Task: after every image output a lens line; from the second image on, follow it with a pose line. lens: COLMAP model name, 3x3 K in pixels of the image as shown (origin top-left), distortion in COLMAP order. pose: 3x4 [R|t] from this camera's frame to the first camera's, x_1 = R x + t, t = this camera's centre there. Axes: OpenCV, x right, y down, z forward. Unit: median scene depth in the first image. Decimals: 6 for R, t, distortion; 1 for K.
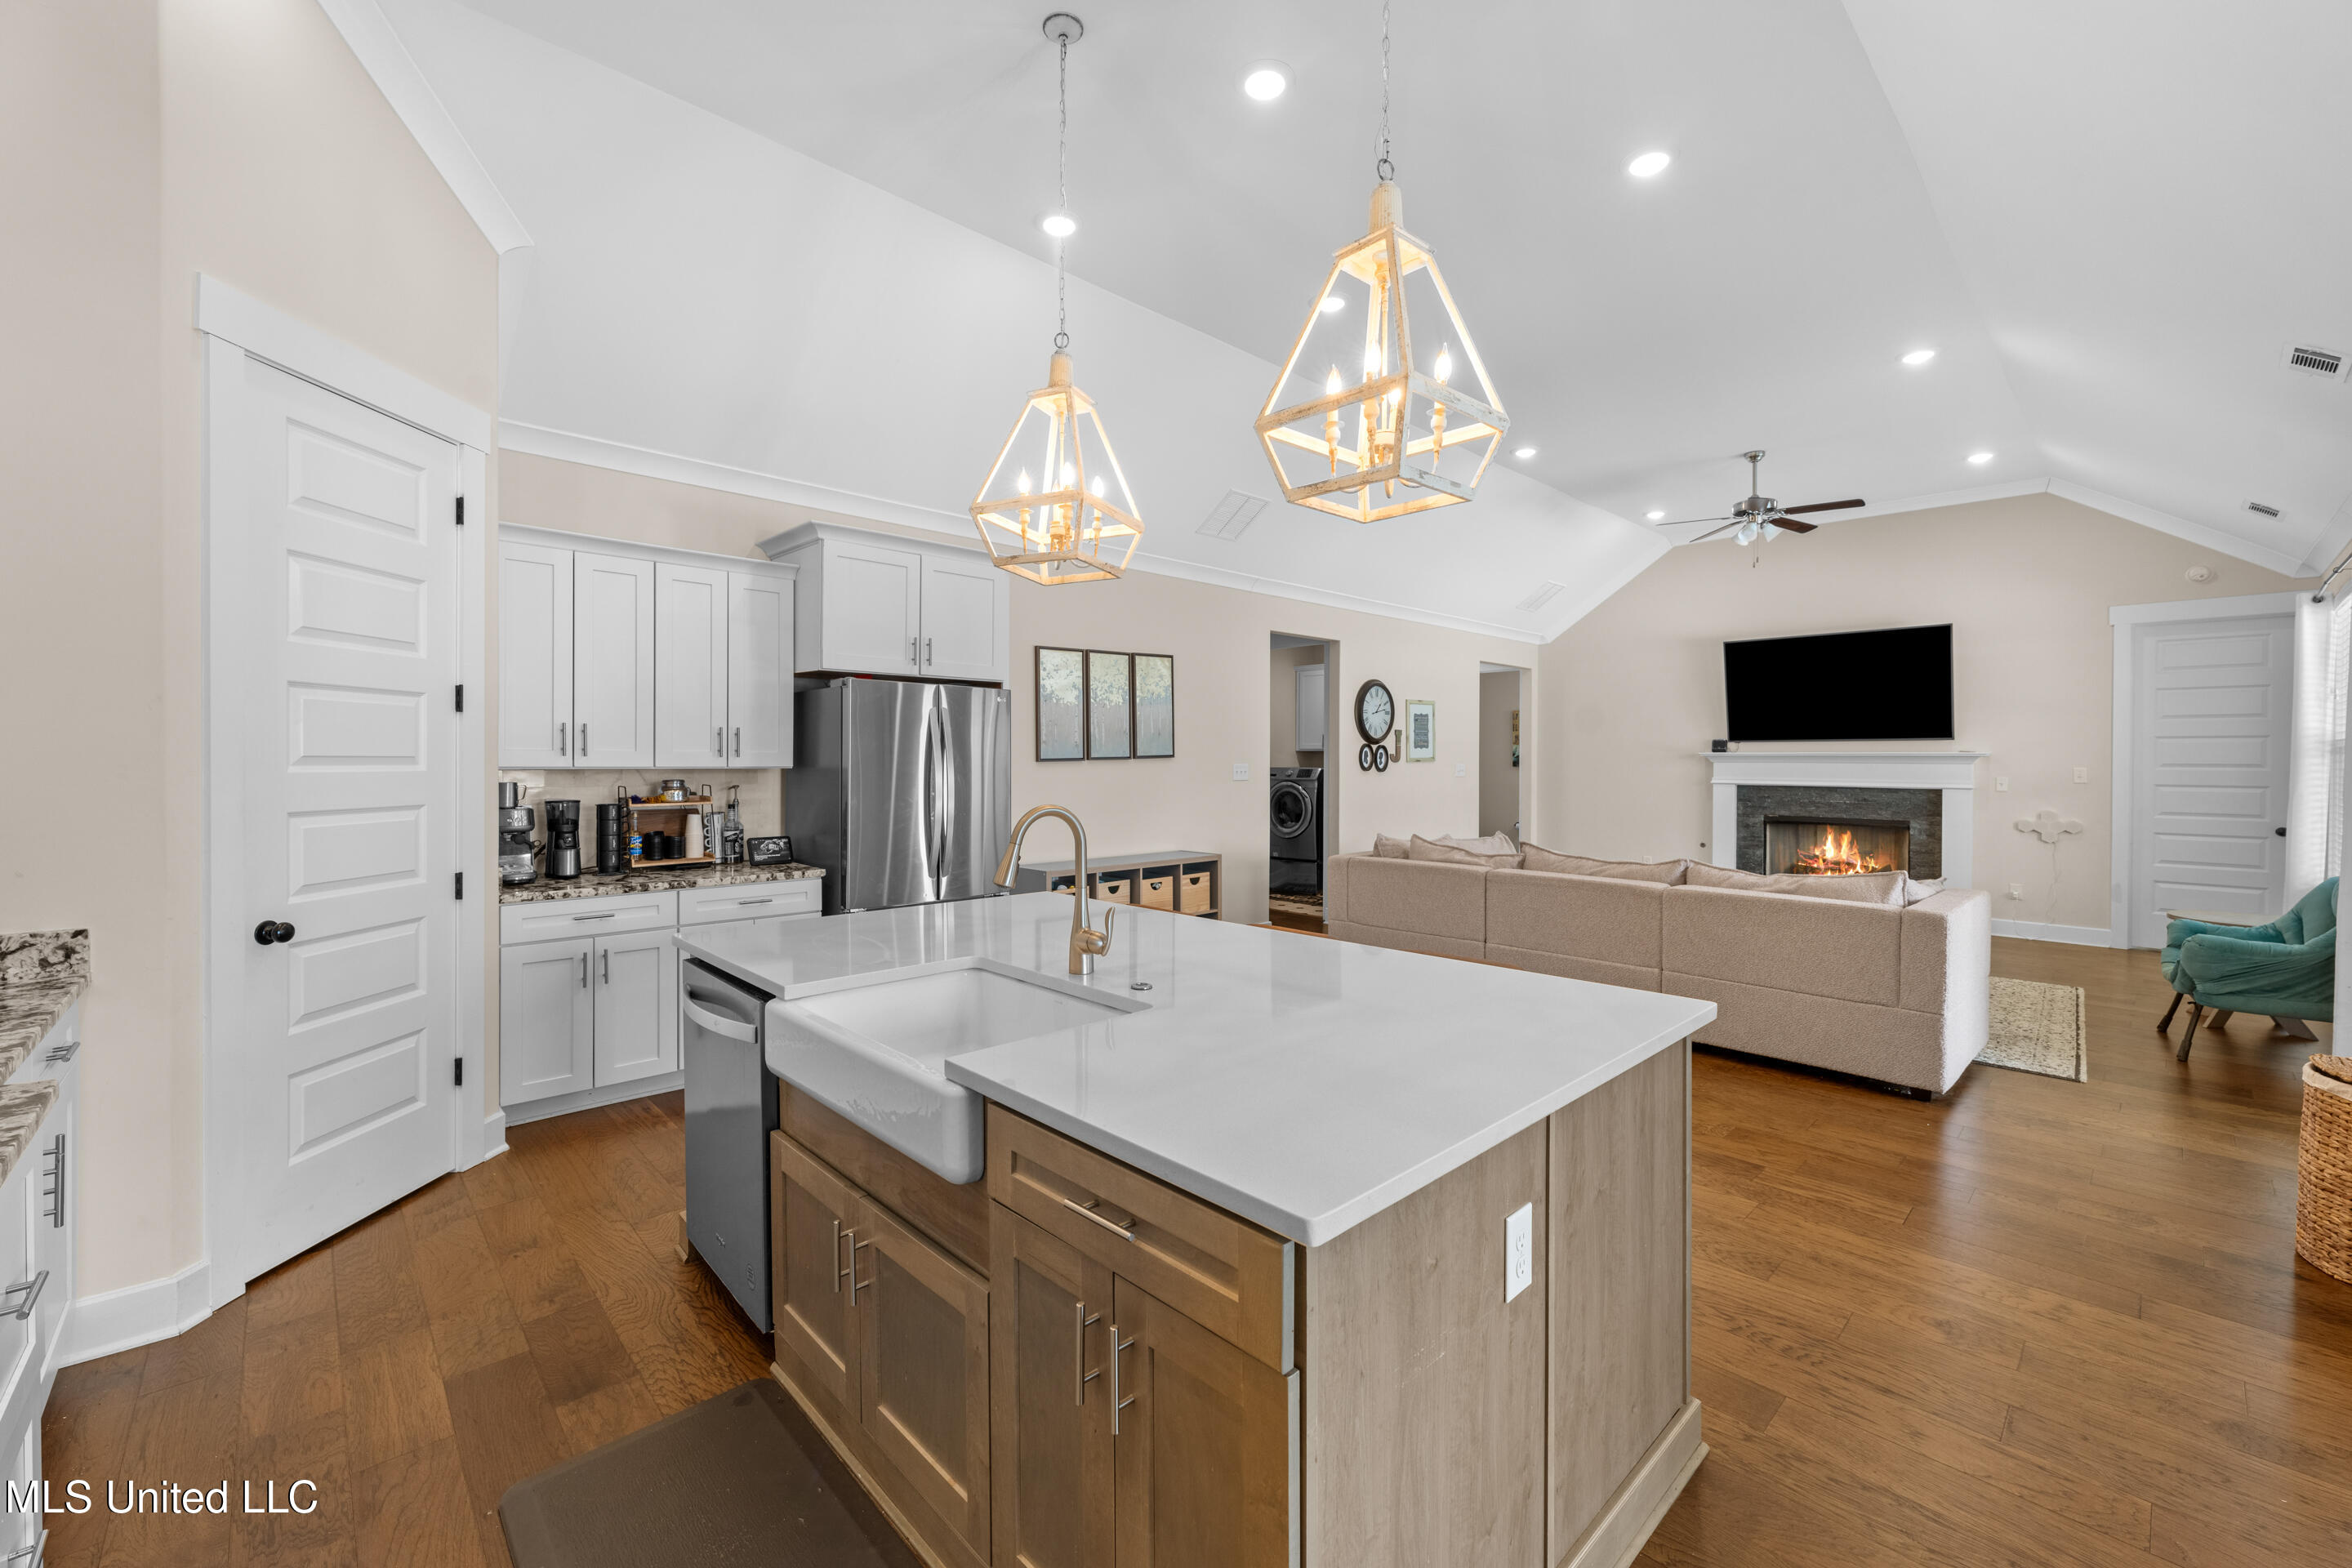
lens RADIAL K [[942.9, 0, 1170.7], [0, 942.9, 766.6], [0, 0, 1]] dist [0.000425, 0.000974]
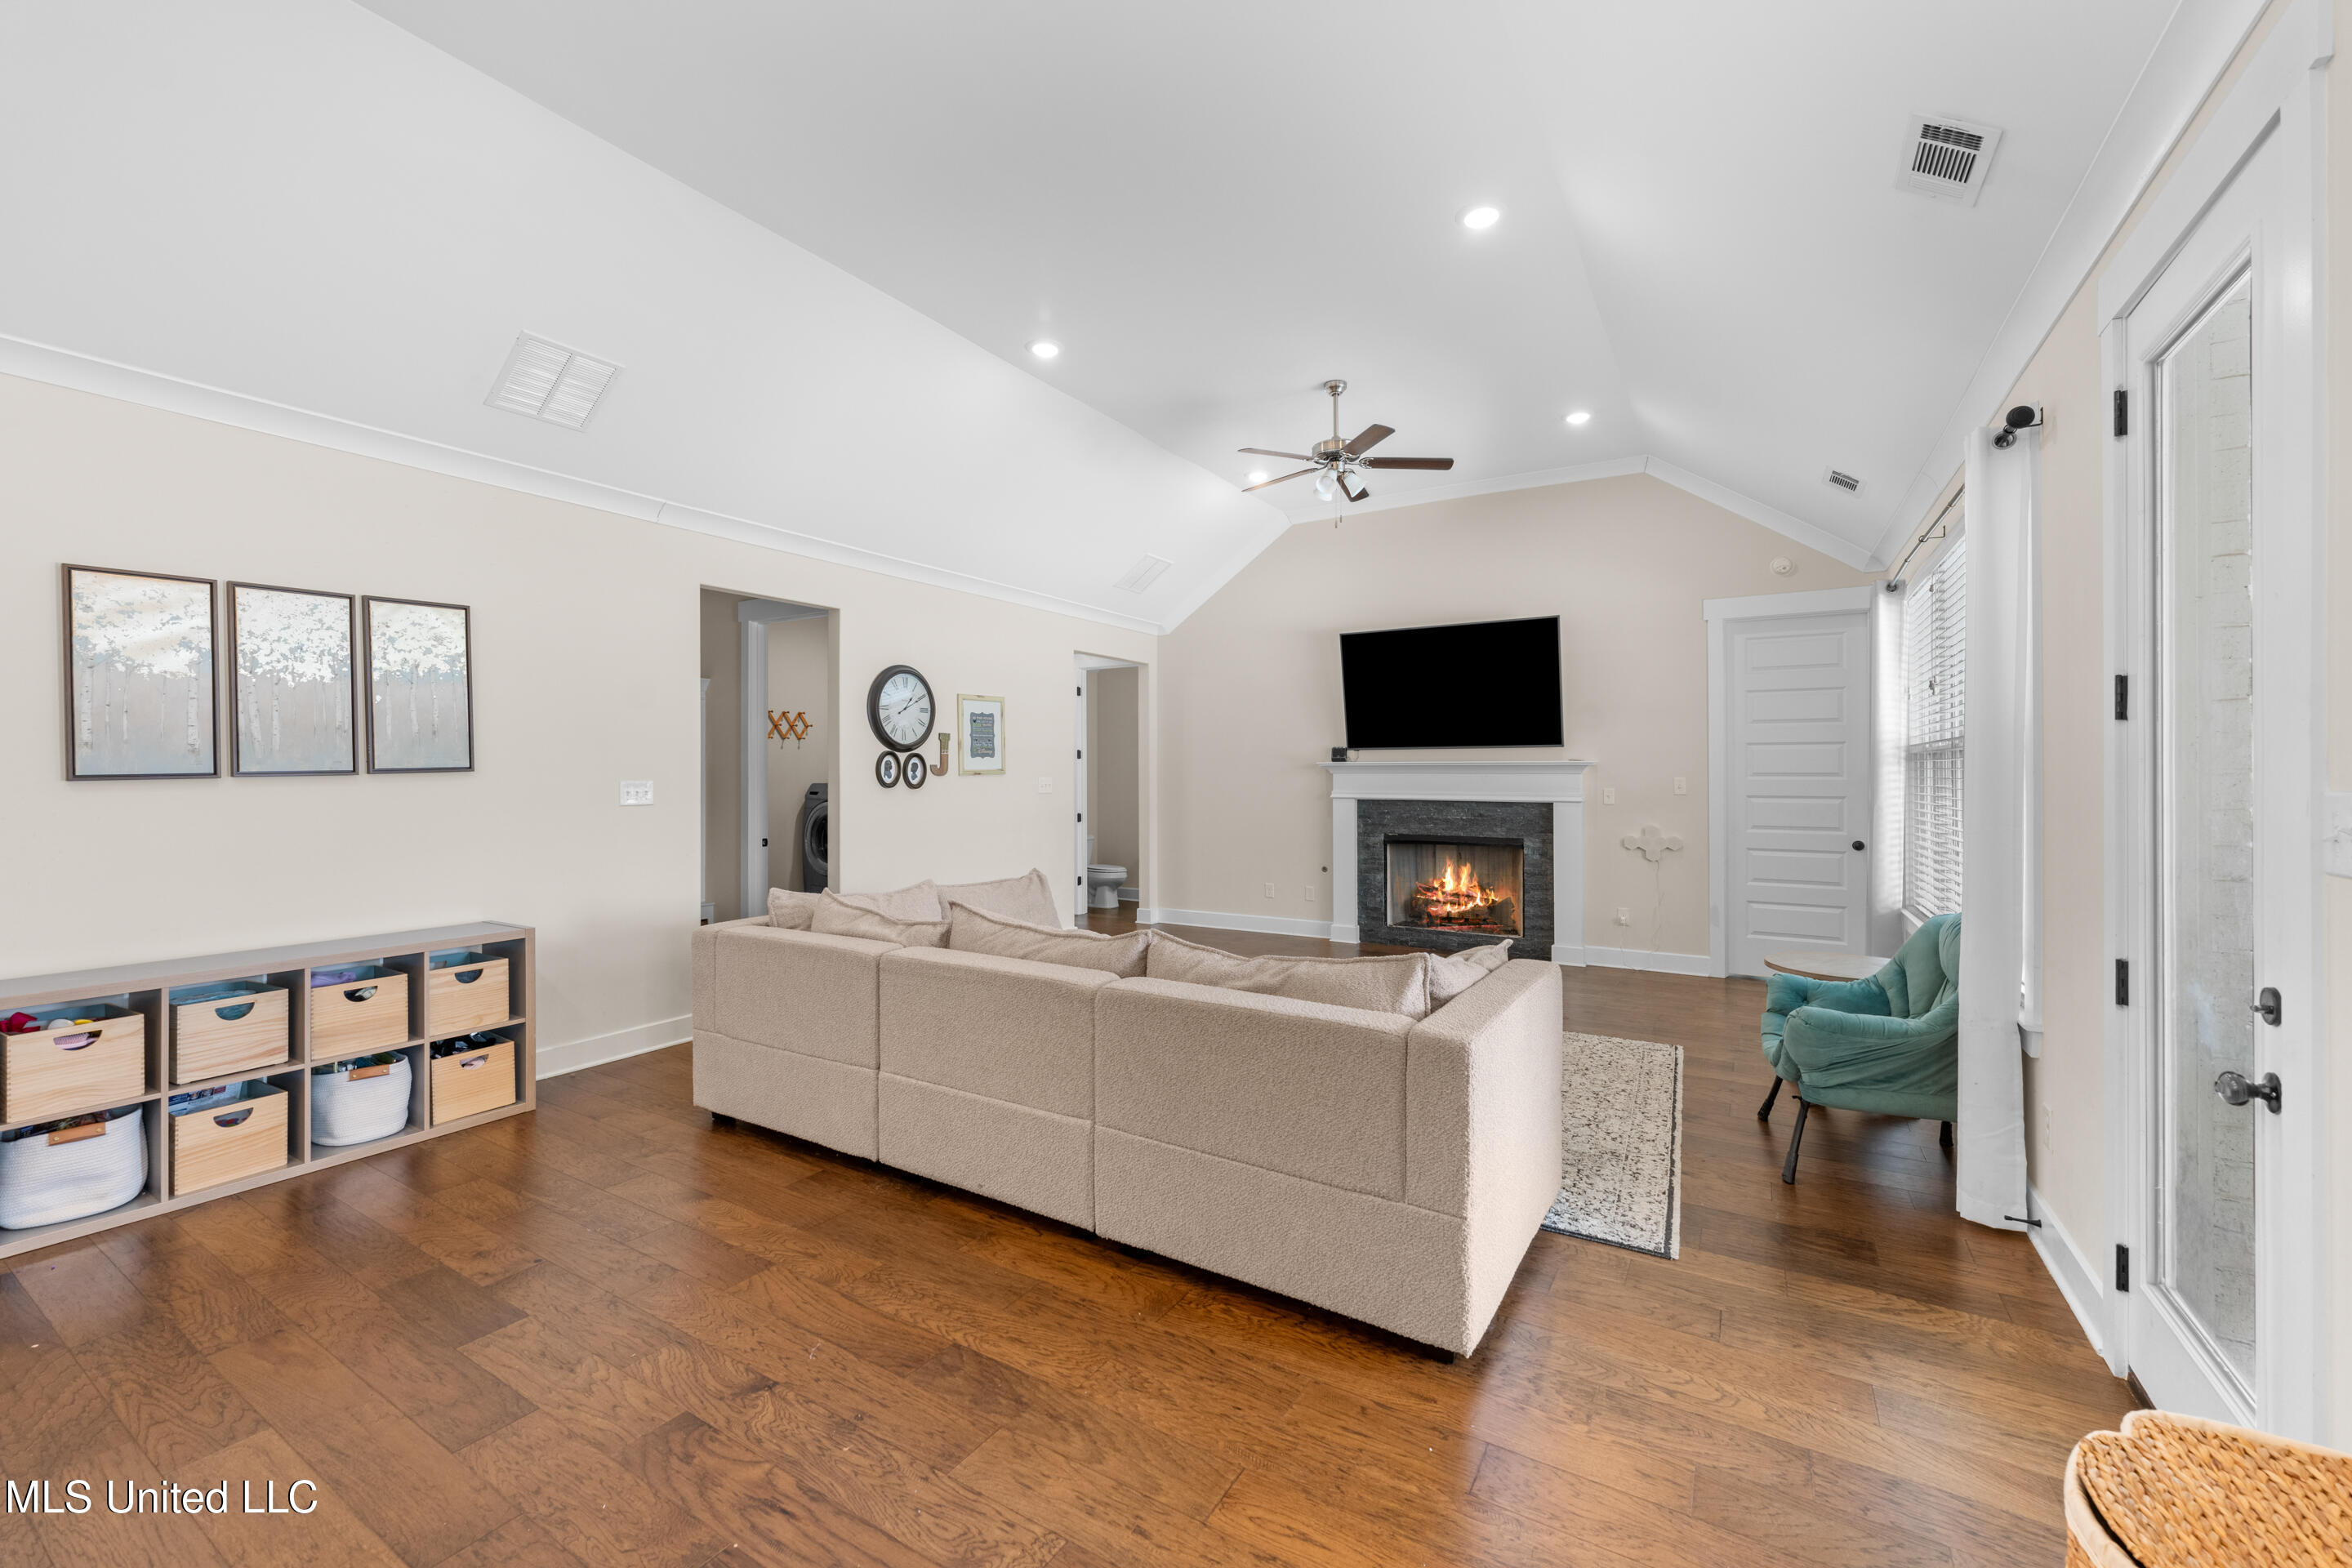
lens RADIAL K [[942.9, 0, 1175.1], [0, 942.9, 764.9], [0, 0, 1]] dist [0.000425, 0.000974]
pose [[0.964873, -0.003443, 0.262695, 0.425011], [0.007350, 0.999877, -0.013890, -0.002808], [-0.262614, 0.015333, 0.964779, 0.418321]]
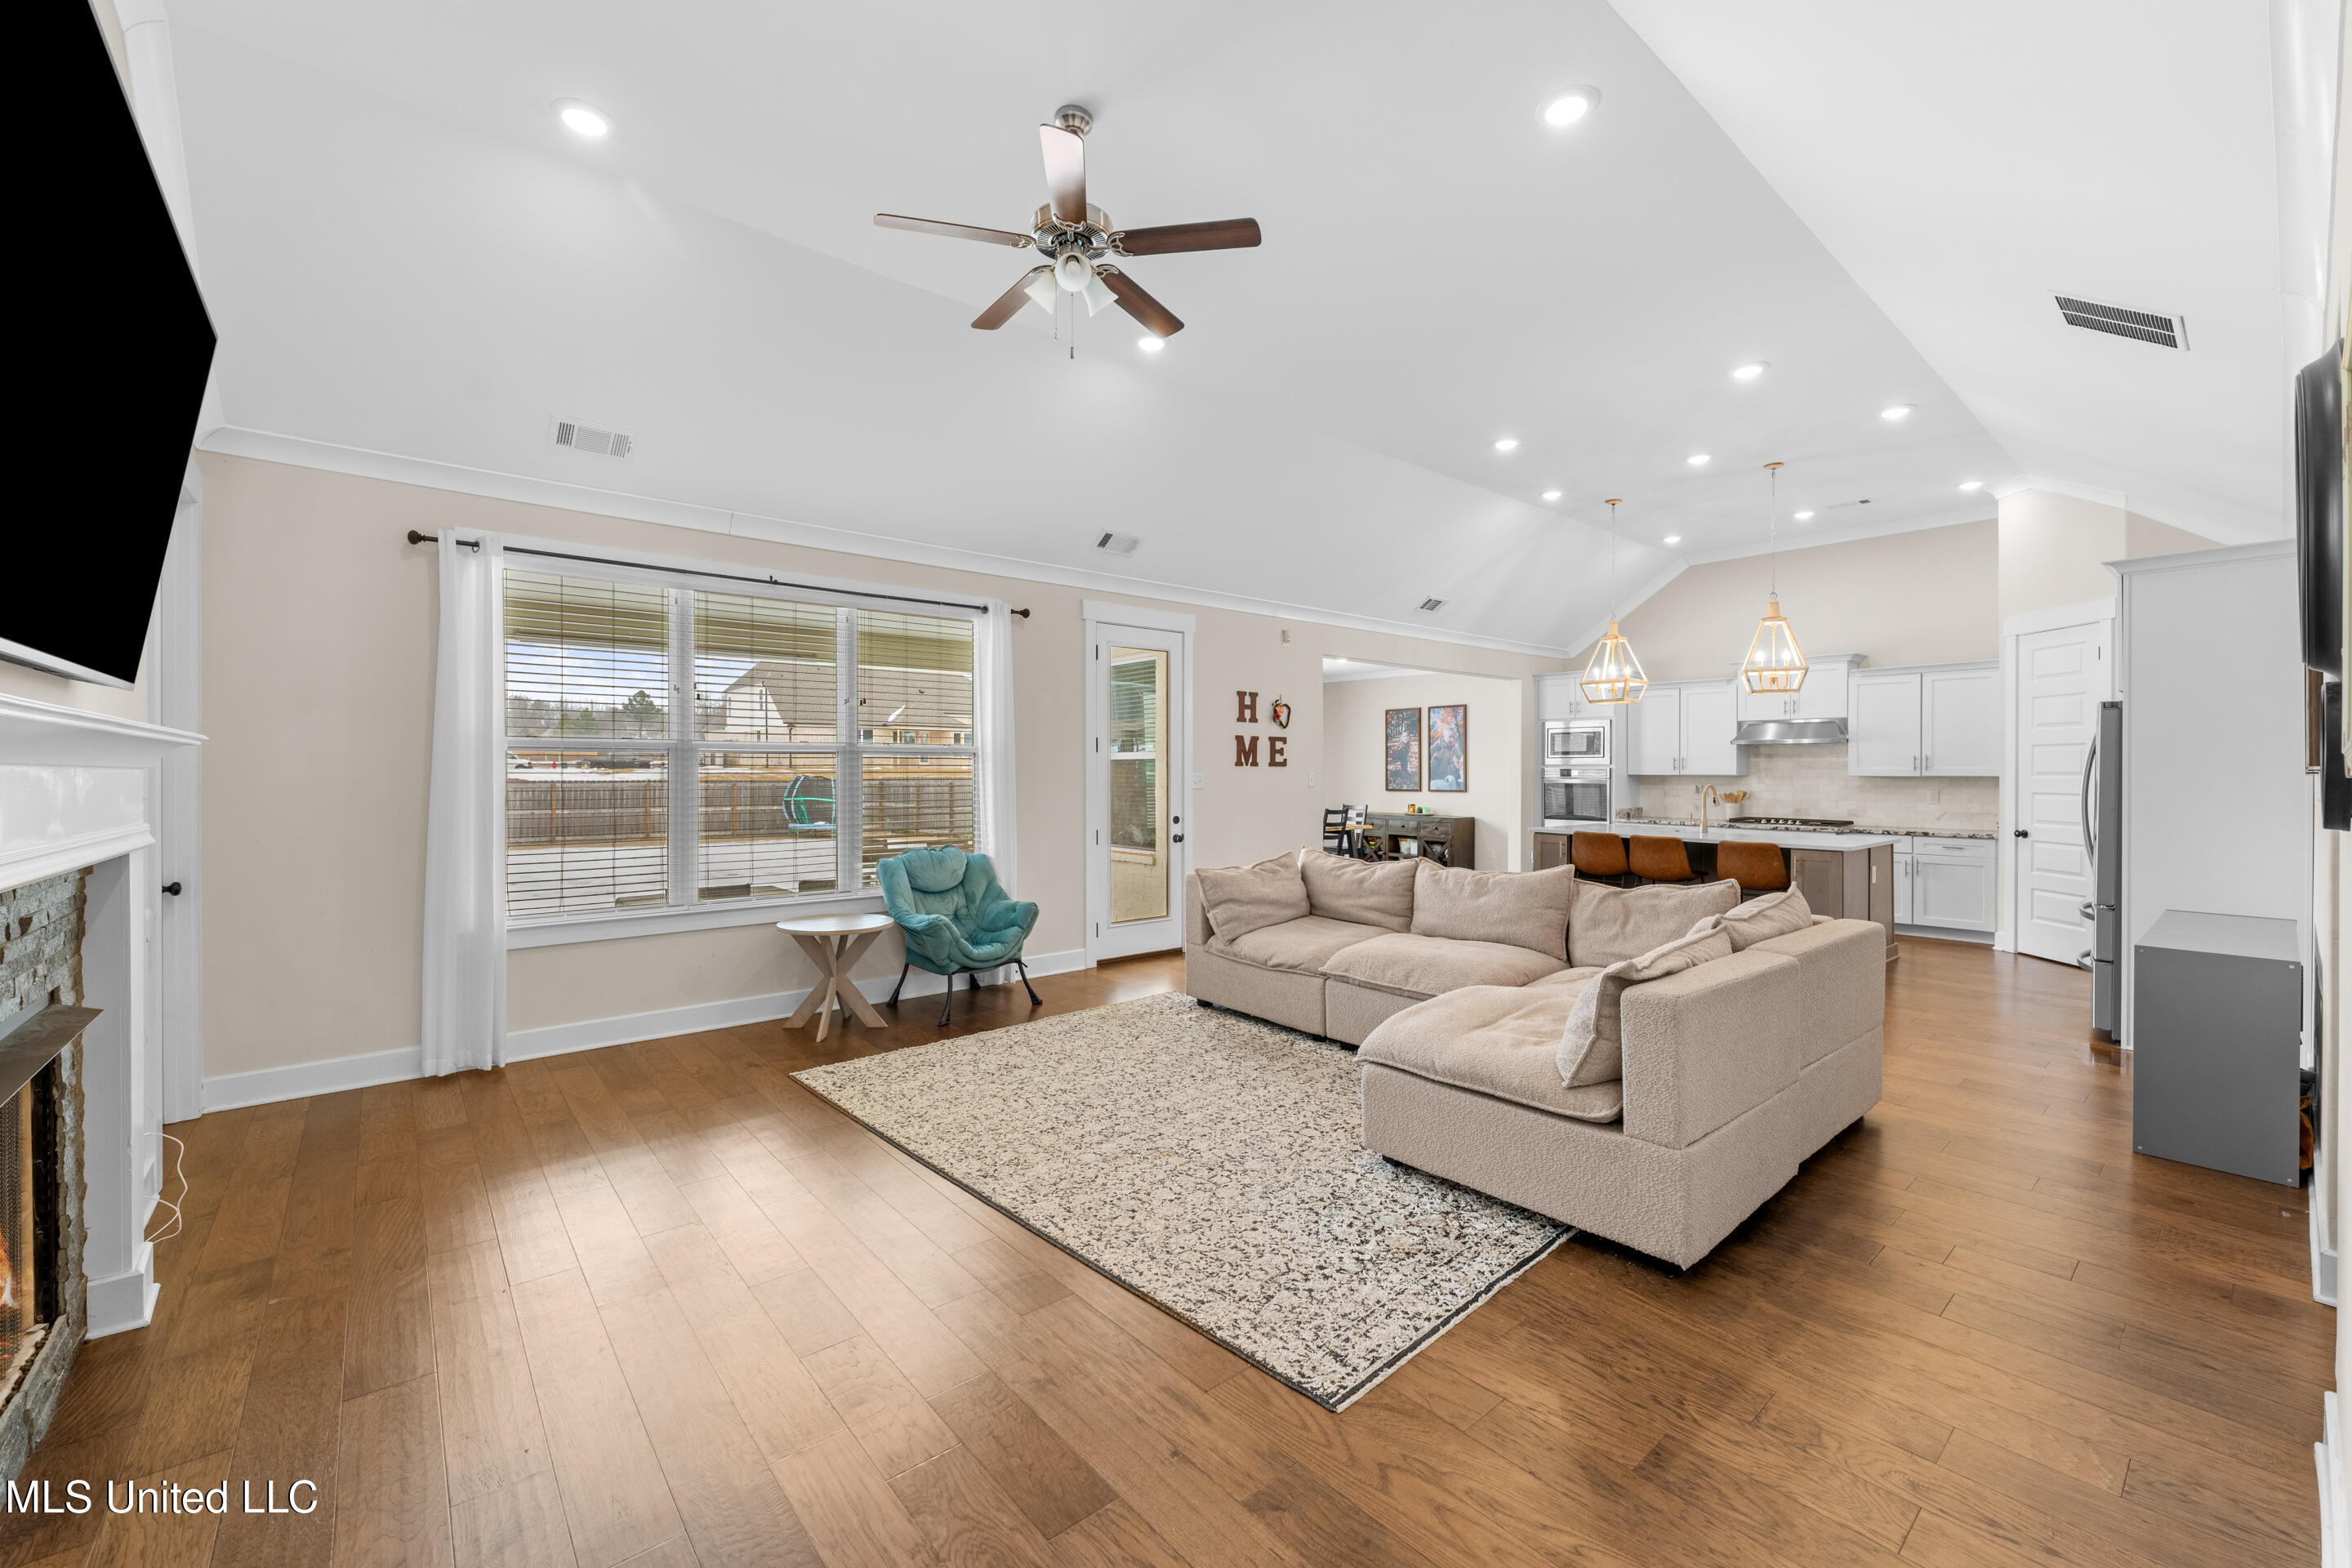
lens RADIAL K [[942.9, 0, 1174.0], [0, 942.9, 775.8], [0, 0, 1]] dist [0.000425, 0.000974]
pose [[-0.998964, -0.005625, 0.045148, 0.839321], [-0.005020, 0.999896, 0.013492, -0.014734], [-0.045220, 0.013251, -0.998889, 2.248272]]
